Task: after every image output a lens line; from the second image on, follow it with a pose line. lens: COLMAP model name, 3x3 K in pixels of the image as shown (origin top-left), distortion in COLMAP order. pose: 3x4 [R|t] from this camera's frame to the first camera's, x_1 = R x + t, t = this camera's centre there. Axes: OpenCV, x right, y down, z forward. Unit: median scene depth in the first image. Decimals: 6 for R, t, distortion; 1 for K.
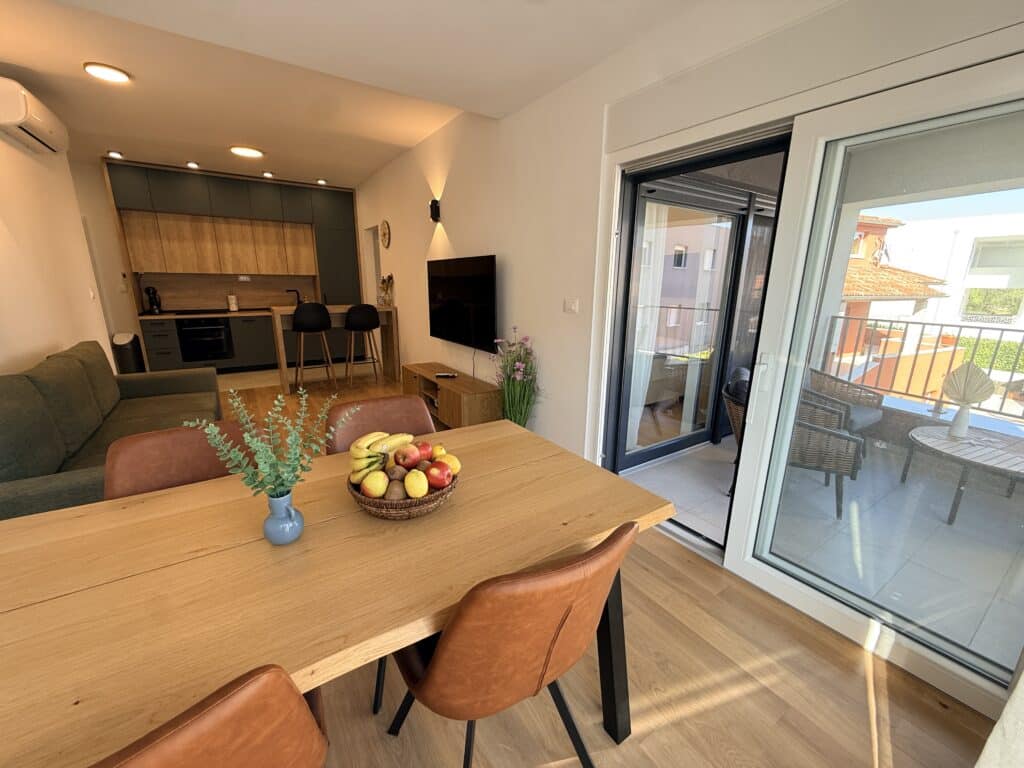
lens RADIAL K [[408.3, 0, 511.4], [0, 408.3, 384.8], [0, 0, 1]] dist [-0.000725, -0.000371]
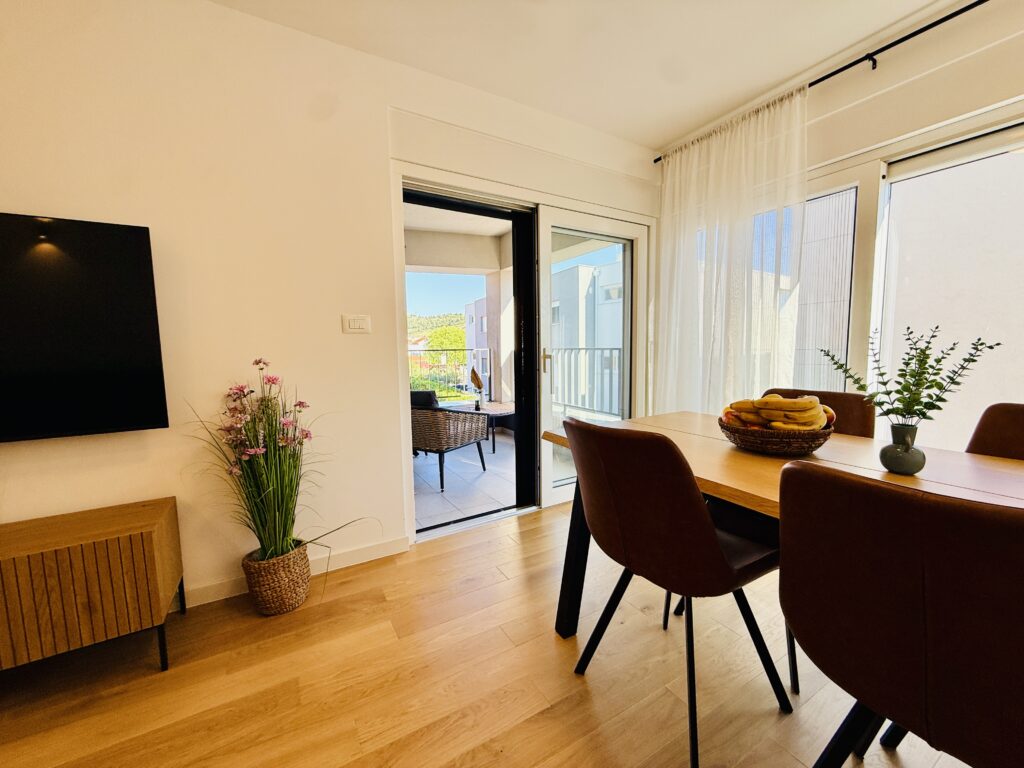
lens RADIAL K [[408.3, 0, 511.4], [0, 408.3, 384.8], [0, 0, 1]] dist [-0.000725, -0.000371]
pose [[0.064026, -0.108230, 0.992062, -0.298559], [0.264251, 0.960456, 0.087728, -0.032944], [-0.962327, 0.256536, 0.090094, 0.320094]]
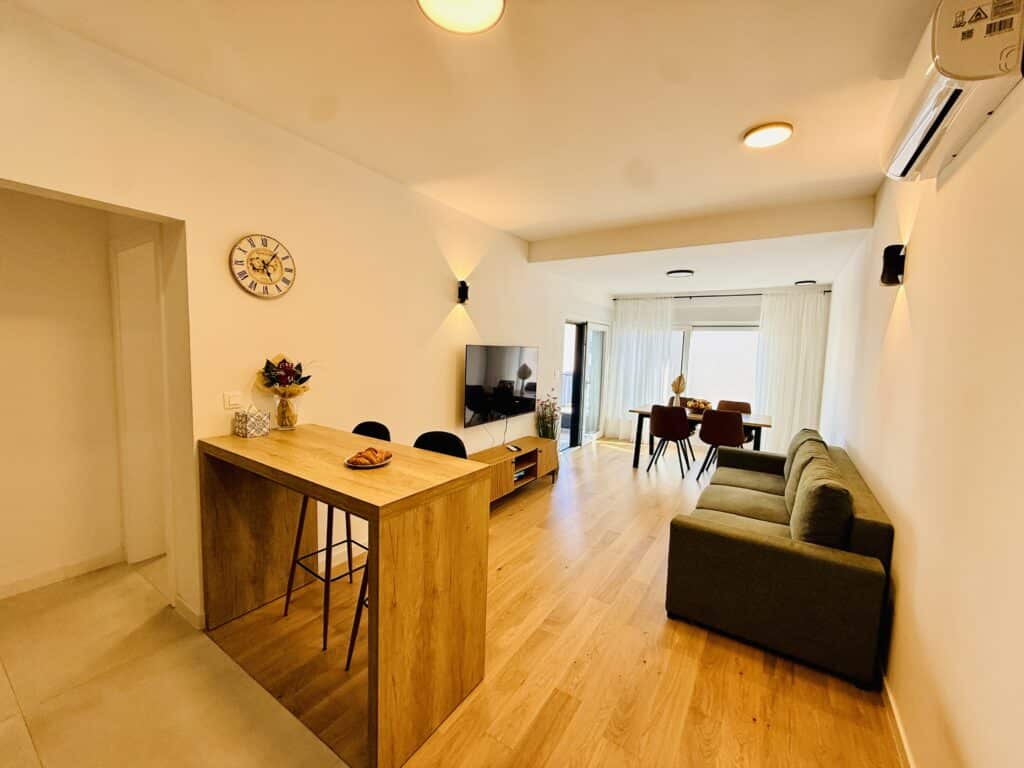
lens RADIAL K [[408.3, 0, 511.4], [0, 408.3, 384.8], [0, 0, 1]] dist [-0.000725, -0.000371]
pose [[-0.394075, -0.106467, 0.912891, -0.791622], [0.189901, 0.962402, 0.194217, -0.277853], [-0.899245, 0.249895, -0.359041, 0.932286]]
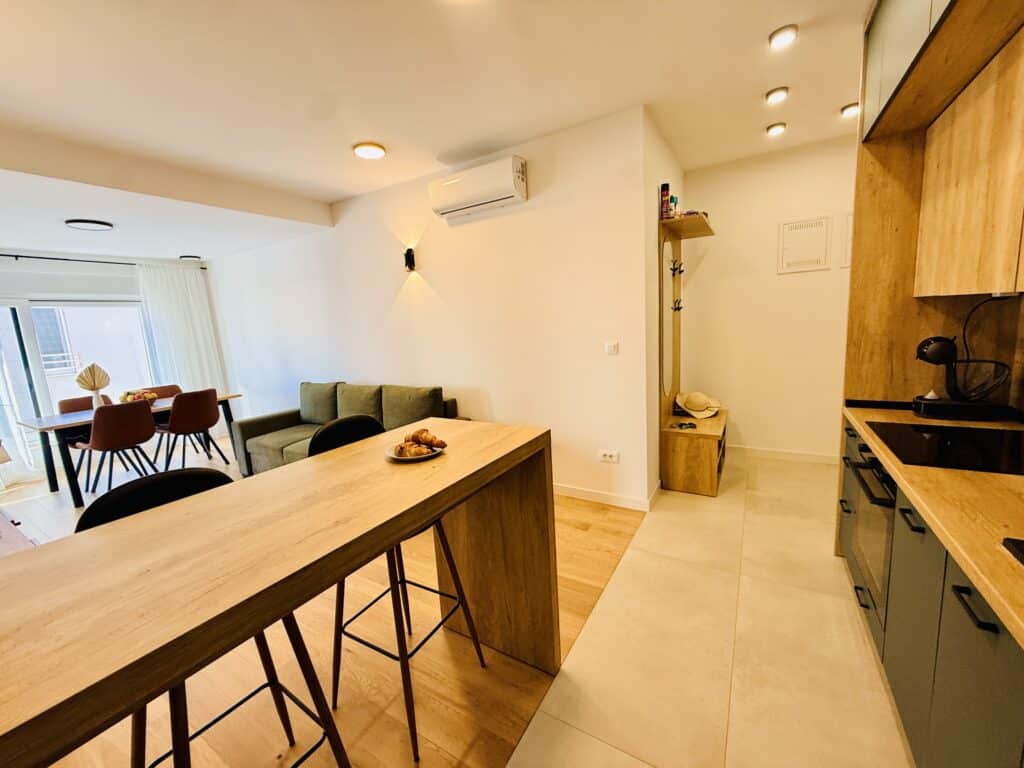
lens RADIAL K [[407.4, 0, 505.6], [0, 407.4, 381.5], [0, 0, 1]] dist [0.000582, 0.000067]
pose [[-0.909719, 0.104799, -0.401781, -0.415636], [-0.052304, 0.930995, 0.361265, -0.307431], [0.411917, 0.349664, -0.841463, 1.144109]]
